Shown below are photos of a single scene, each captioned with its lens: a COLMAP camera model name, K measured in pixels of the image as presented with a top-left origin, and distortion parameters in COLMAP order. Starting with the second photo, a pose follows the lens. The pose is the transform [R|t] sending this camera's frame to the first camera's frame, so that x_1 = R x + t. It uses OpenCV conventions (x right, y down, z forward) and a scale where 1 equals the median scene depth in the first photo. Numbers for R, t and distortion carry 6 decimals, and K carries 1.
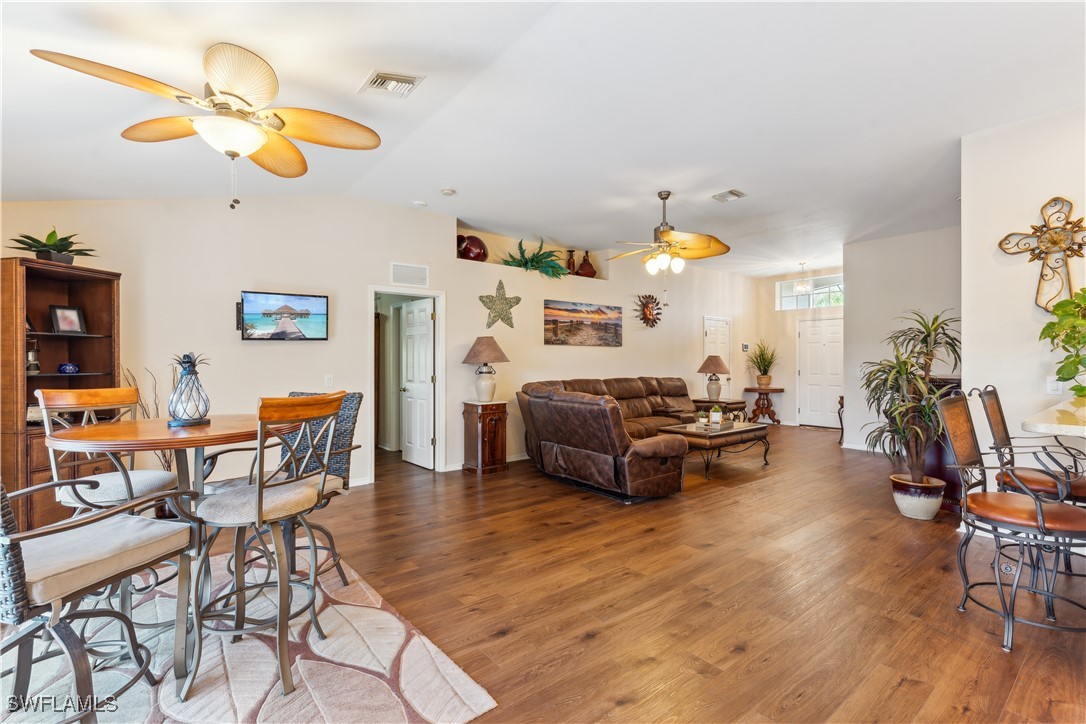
lens RADIAL K [[490.6, 0, 546.9], [0, 490.6, 361.0], [0, 0, 1]] dist [-0.004610, 0.001429]
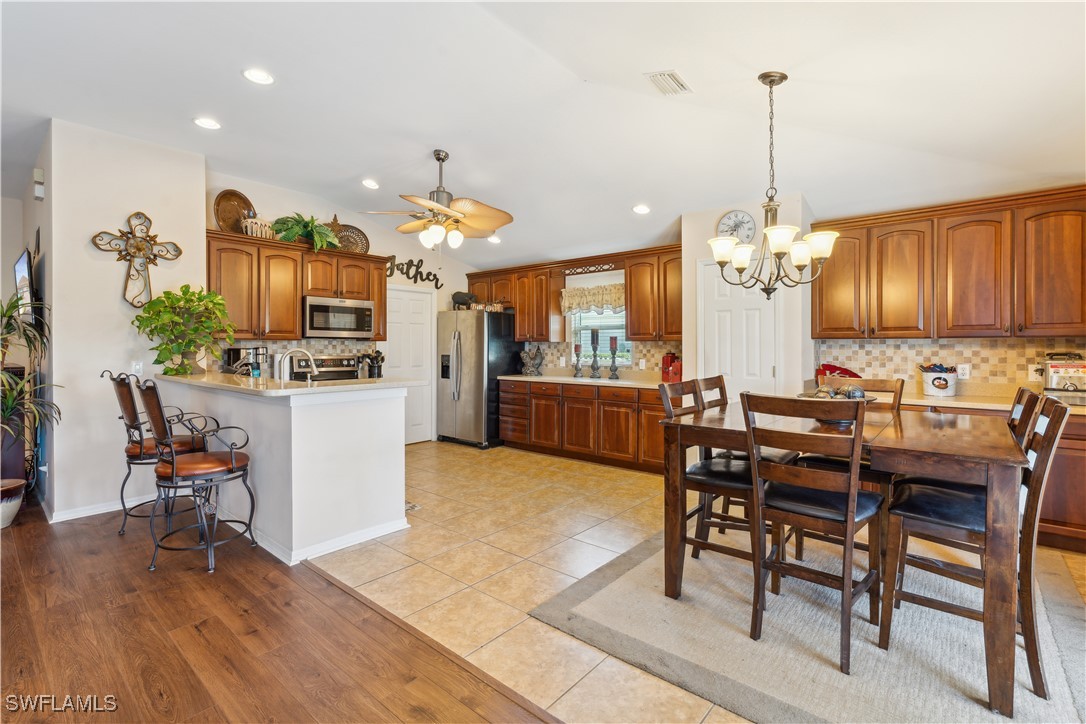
lens RADIAL K [[490.6, 0, 540.4], [0, 490.6, 350.5], [0, 0, 1]] dist [-0.004610, 0.001429]
pose [[-0.180448, -0.006319, 0.983564, -0.175143], [0.001048, 0.999978, 0.006617, -0.000492], [-0.983584, 0.002224, -0.180437, 0.135244]]
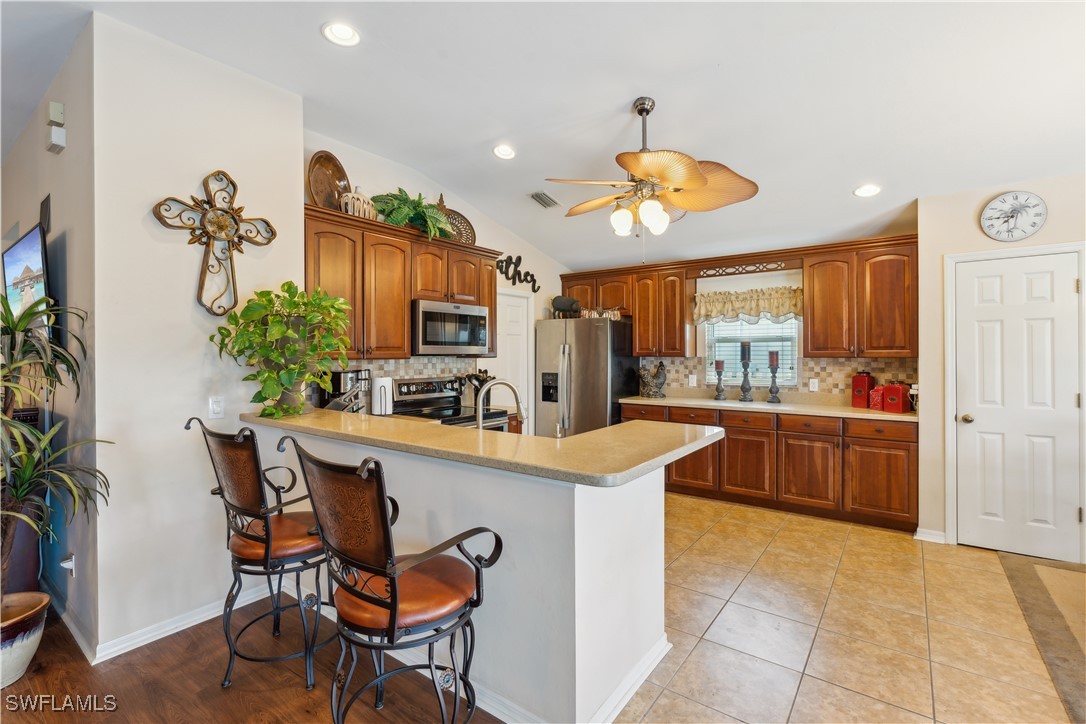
lens RADIAL K [[490.6, 0, 544.9], [0, 490.6, 354.4], [0, 0, 1]] dist [-0.004610, 0.001429]
pose [[-0.249271, -0.000211, 0.968434, 0.074858], [0.004730, 0.999988, 0.001436, -0.018735], [-0.968422, 0.004939, -0.249267, 0.375192]]
